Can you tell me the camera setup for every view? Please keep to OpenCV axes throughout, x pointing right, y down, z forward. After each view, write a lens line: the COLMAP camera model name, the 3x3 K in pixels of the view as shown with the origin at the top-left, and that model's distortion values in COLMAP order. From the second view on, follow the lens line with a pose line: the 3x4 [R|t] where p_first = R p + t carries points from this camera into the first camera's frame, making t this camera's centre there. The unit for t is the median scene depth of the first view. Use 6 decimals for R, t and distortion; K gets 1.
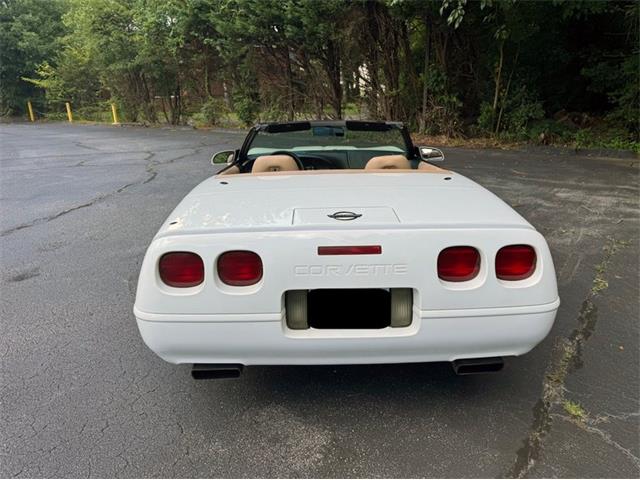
lens RADIAL K [[442.9, 0, 320.0], [0, 442.9, 240.0], [0, 0, 1]] dist [0.032108, -0.068651]
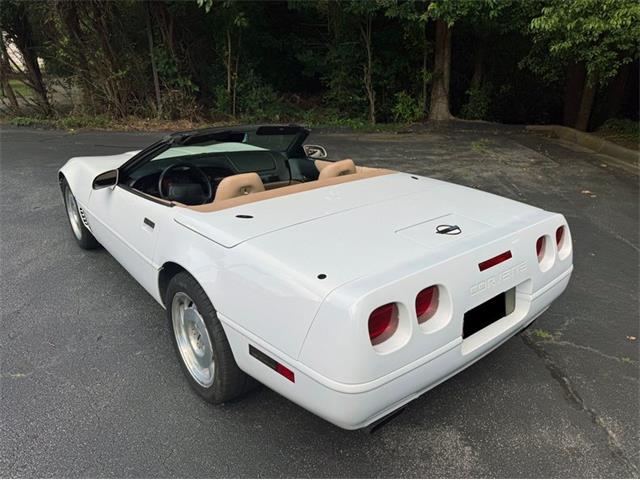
lens RADIAL K [[446.0, 0, 320.0], [0, 446.0, 240.0], [0, 0, 1]] dist [0.005016, -0.023502]
pose [[0.786380, -0.203066, 0.583413, -0.119116], [0.176061, 0.978931, 0.103421, -0.028466], [-0.592123, 0.021388, 0.805564, 0.045430]]
